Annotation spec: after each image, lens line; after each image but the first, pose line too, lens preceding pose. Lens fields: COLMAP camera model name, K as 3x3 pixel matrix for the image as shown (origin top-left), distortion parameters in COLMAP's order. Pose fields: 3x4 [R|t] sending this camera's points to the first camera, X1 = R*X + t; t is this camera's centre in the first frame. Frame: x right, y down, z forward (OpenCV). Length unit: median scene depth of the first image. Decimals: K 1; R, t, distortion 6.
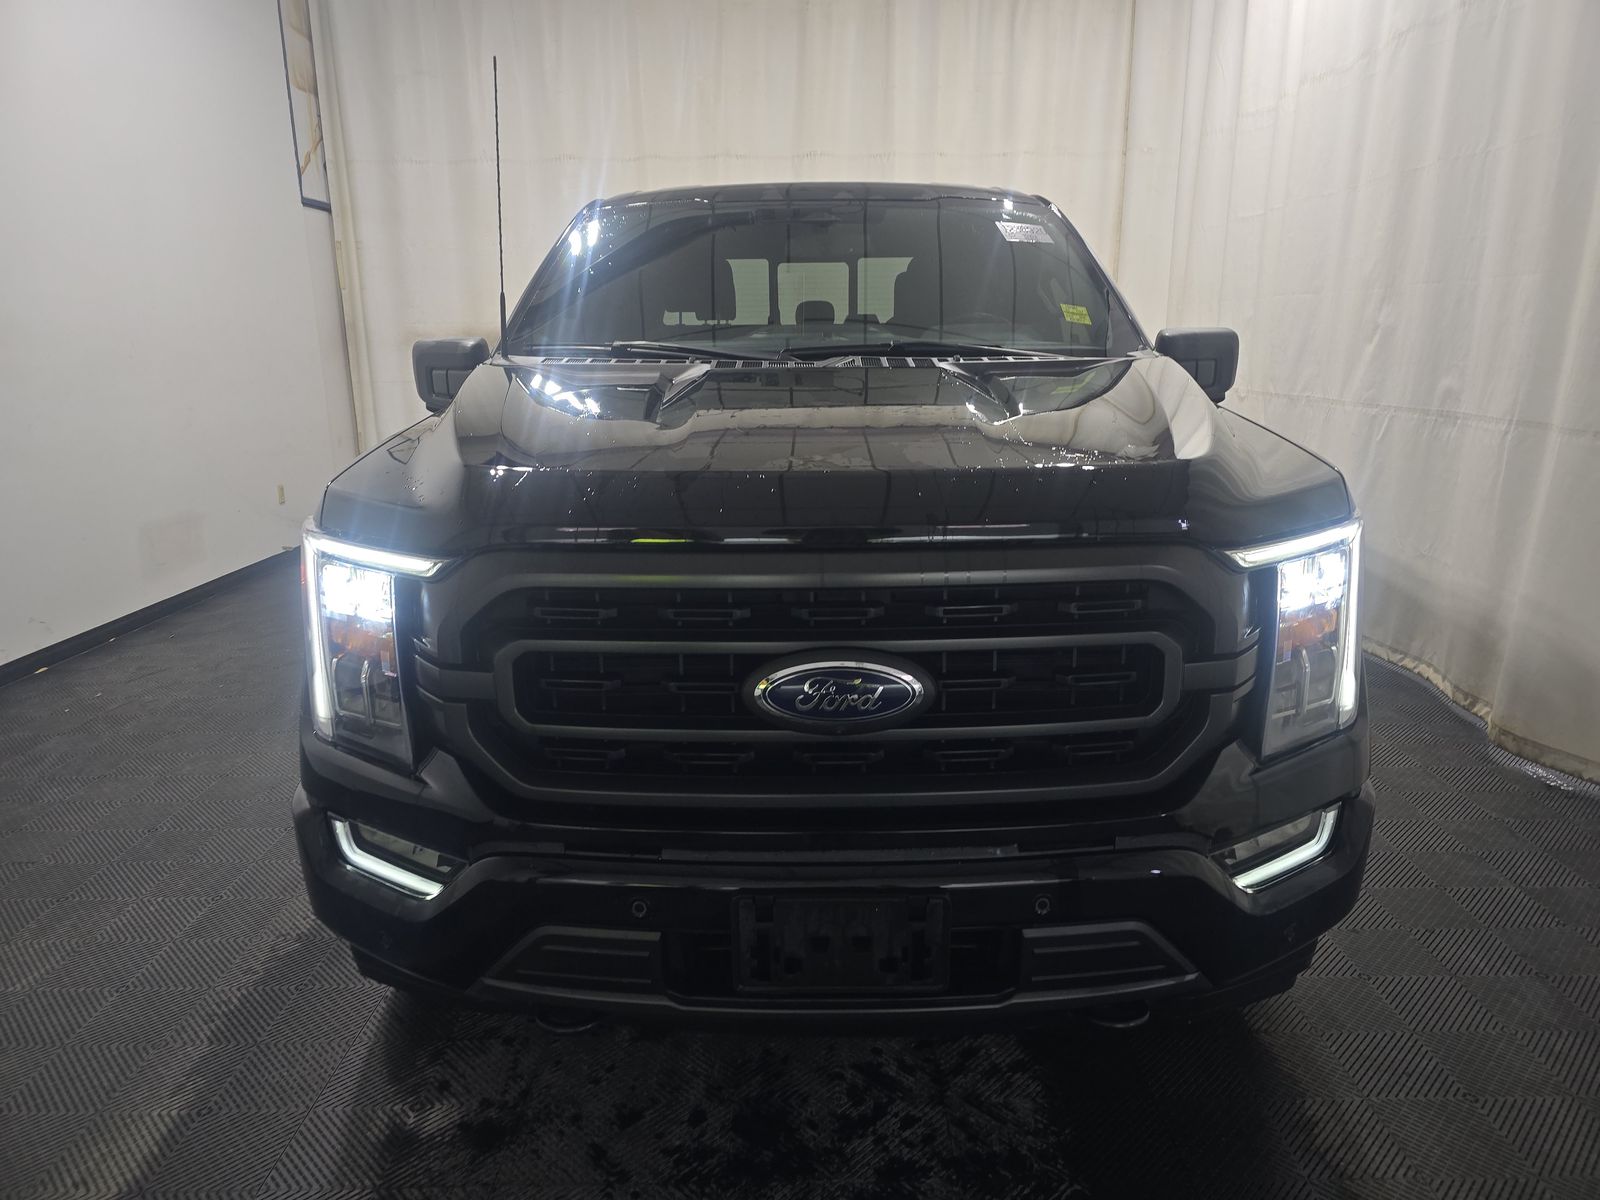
lens RADIAL K [[1076.7, 0, 800.2], [0, 1076.7, 593.0], [0, 0, 1]] dist [0.044745, -0.046398]
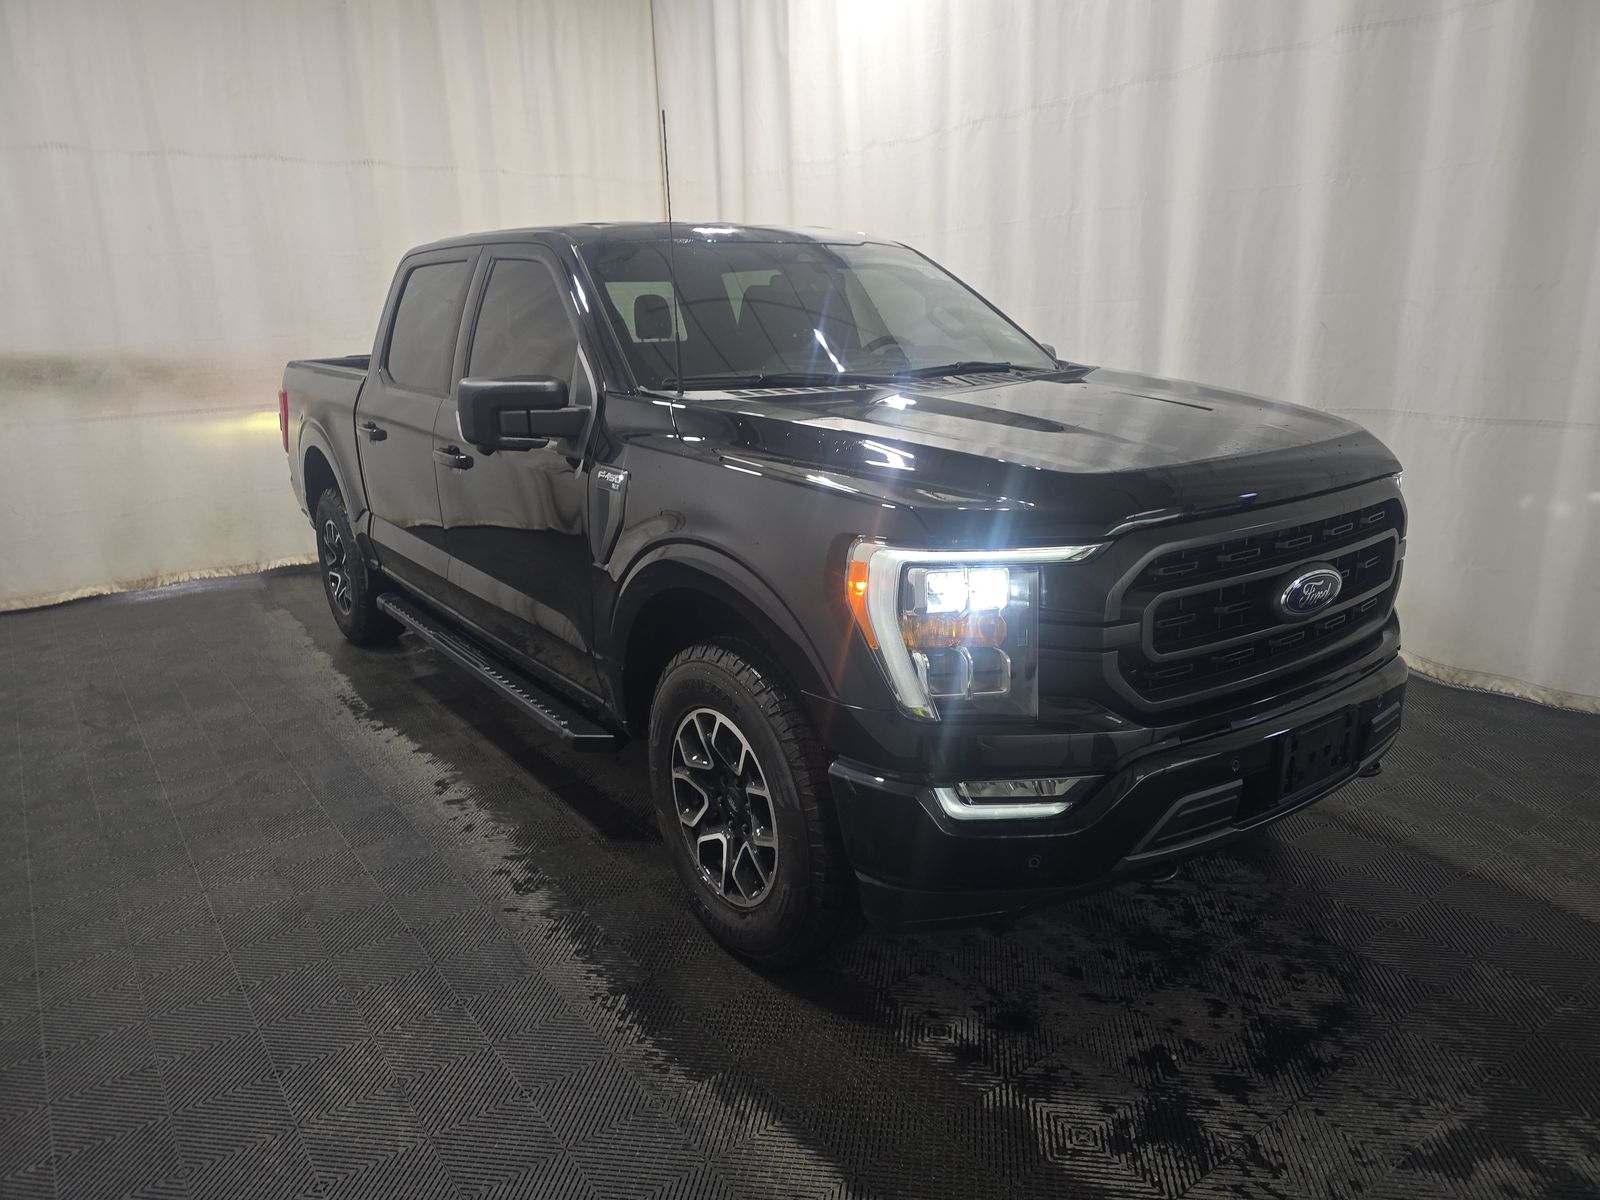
lens RADIAL K [[1076.7, 0, 800.2], [0, 1076.7, 593.0], [0, 0, 1]] dist [0.044745, -0.046398]
pose [[0.801903, -0.160029, 0.575624, -1.238394], [0.161649, 0.985640, 0.048823, -0.086069], [-0.575171, 0.053897, 0.816256, 0.129623]]
